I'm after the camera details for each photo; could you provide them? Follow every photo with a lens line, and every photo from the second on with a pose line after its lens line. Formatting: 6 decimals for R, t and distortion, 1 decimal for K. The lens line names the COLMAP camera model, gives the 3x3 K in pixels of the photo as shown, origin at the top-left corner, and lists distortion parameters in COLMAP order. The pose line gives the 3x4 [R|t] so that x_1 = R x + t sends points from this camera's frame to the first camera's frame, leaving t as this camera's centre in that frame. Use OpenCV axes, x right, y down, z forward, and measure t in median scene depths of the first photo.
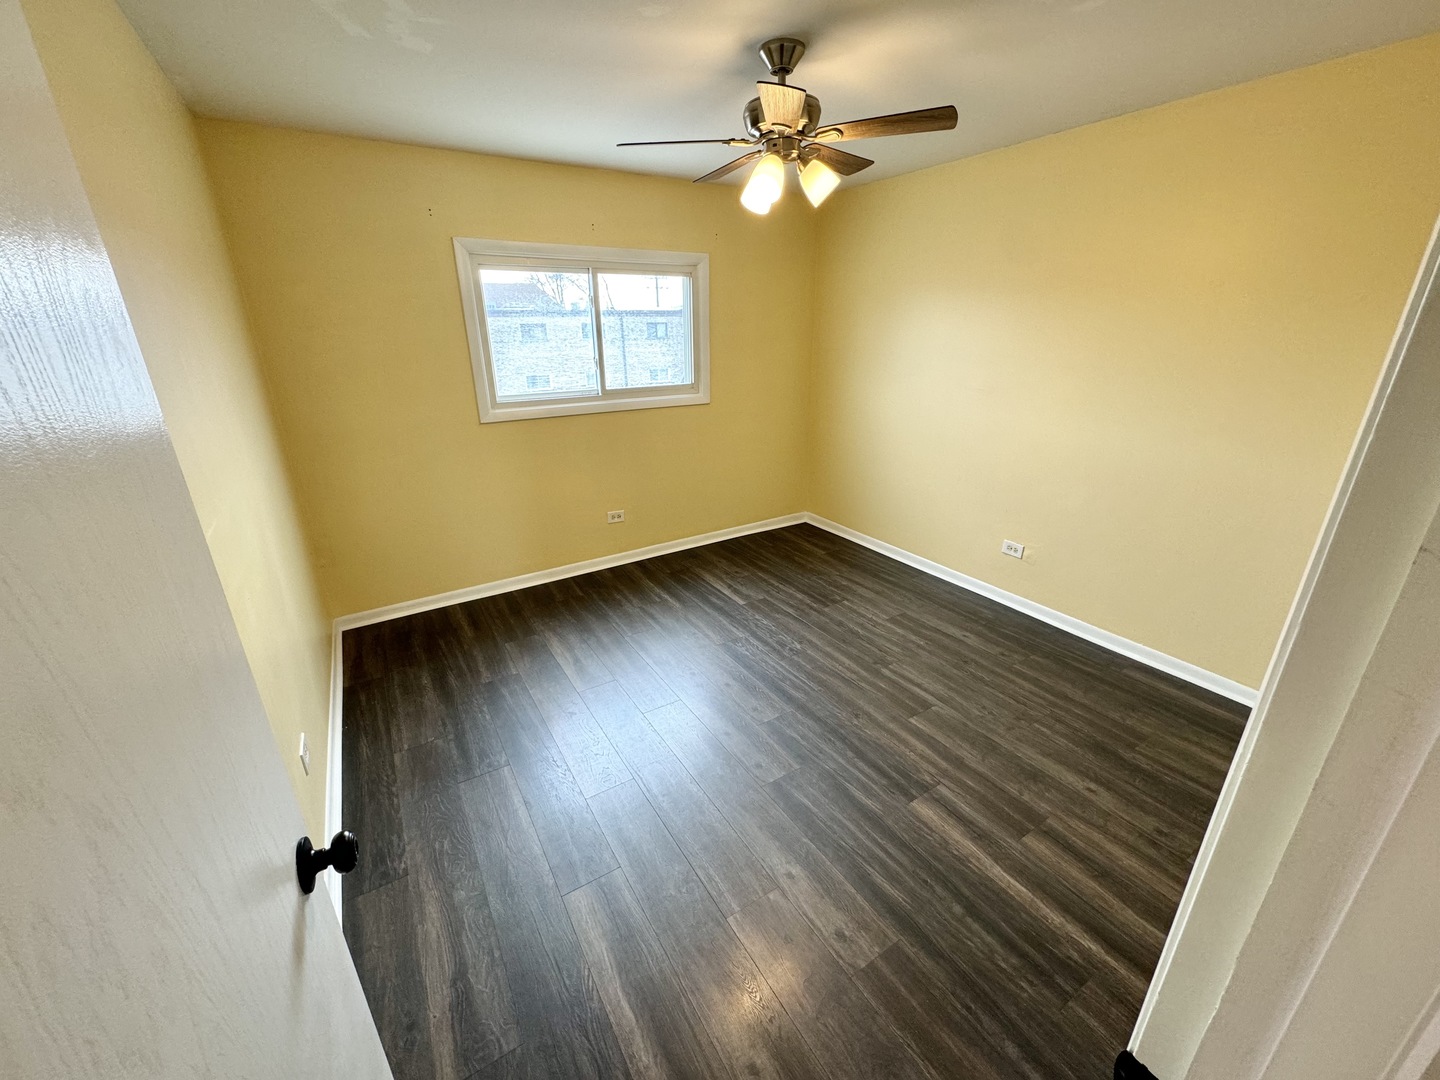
lens RADIAL K [[577.3, 0, 732.4], [0, 577.3, 540.4], [0, 0, 1]] dist [-0.003034, -0.000668]
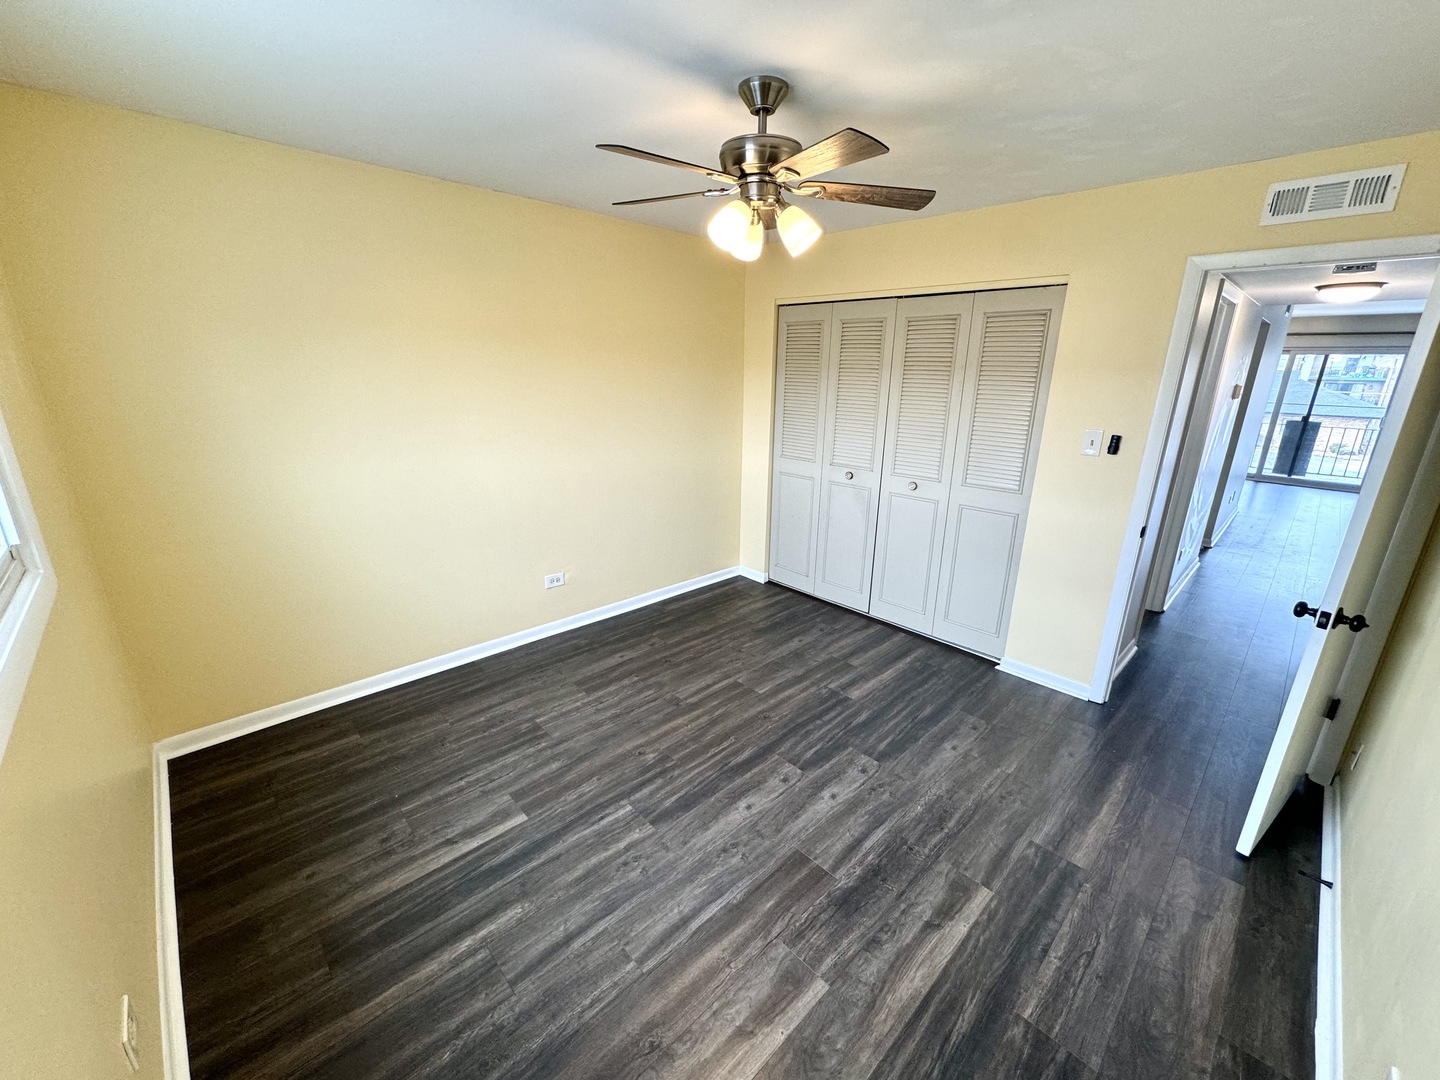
lens RADIAL K [[577.3, 0, 723.0], [0, 577.3, 533.9], [0, 0, 1]] dist [-0.003034, -0.000668]
pose [[-0.195002, -0.266589, 0.943877, -0.568011], [0.330008, 0.888408, 0.319101, -0.308562], [-0.923617, 0.373713, -0.085265, 0.821320]]
